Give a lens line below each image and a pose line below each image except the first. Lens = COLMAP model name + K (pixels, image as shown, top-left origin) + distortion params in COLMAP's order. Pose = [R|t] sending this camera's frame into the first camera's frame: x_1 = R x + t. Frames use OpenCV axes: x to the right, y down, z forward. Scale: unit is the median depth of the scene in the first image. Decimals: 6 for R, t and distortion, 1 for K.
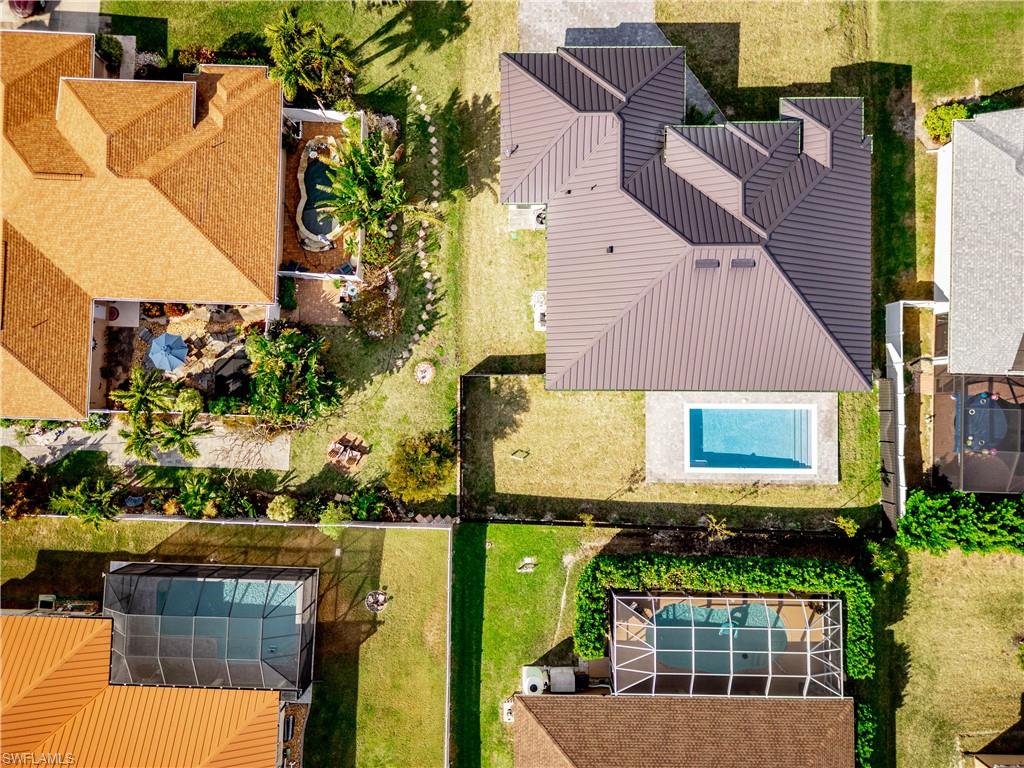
lens RADIAL K [[725.0, 0, 506.9], [0, 725.0, 382.8], [0, 0, 1]] dist [0.007053, -0.009386]
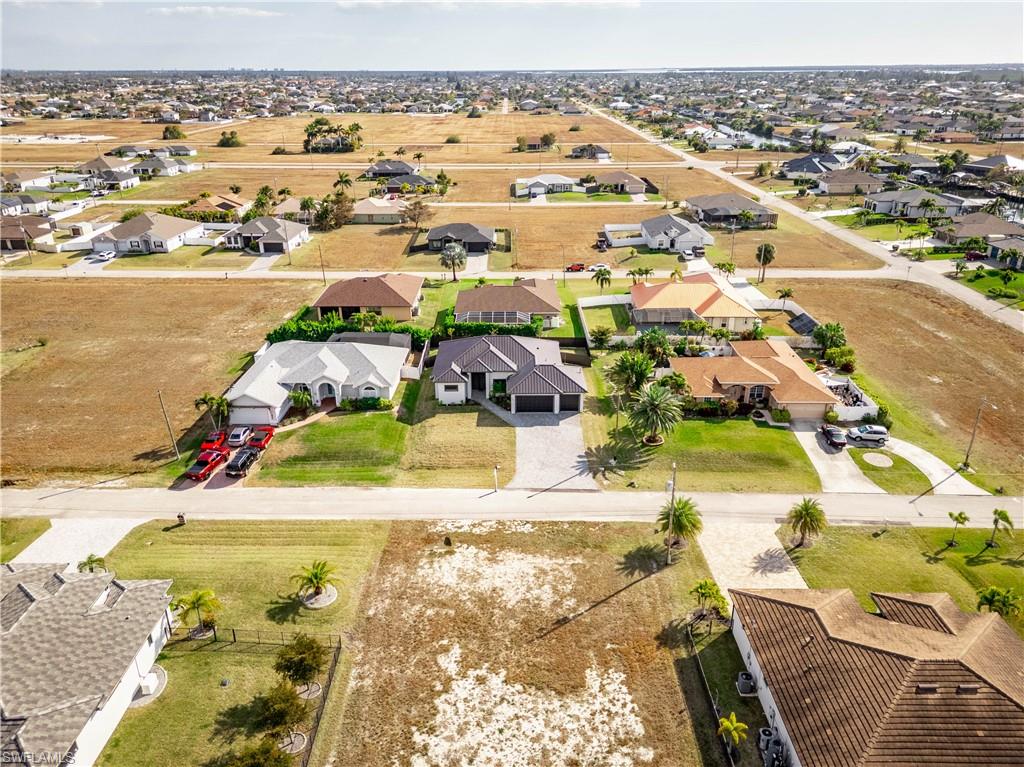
lens RADIAL K [[725.0, 0, 505.8], [0, 725.0, 374.9], [0, 0, 1]] dist [0.007053, -0.009386]
pose [[-0.999505, 0.028097, 0.014135, 0.198159], [0.003257, -0.354544, 0.935034, -2.367457], [0.031283, 0.934617, 0.354277, 0.131637]]
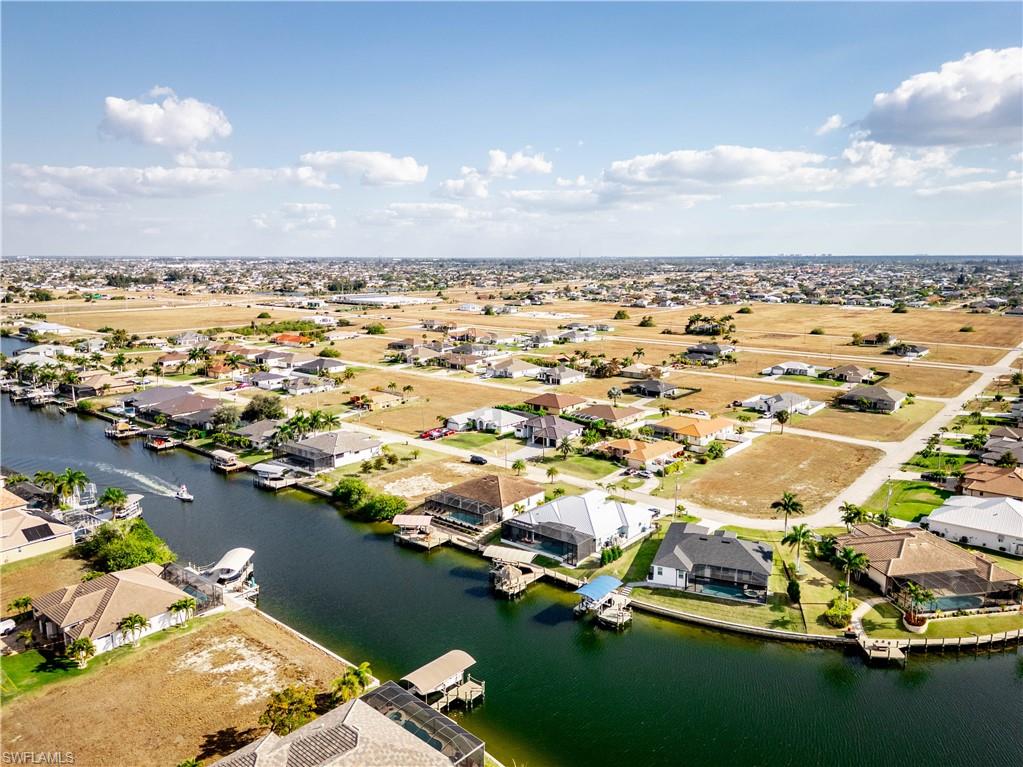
lens RADIAL K [[724.2, 0, 512.6], [0, 724.2, 384.4], [0, 0, 1]] dist [0.007053, -0.009386]
pose [[-0.762922, -0.079896, 0.641535, -2.947603], [0.646471, -0.102081, 0.756079, -4.369012], [0.005081, 0.991562, 0.129530, -0.095361]]
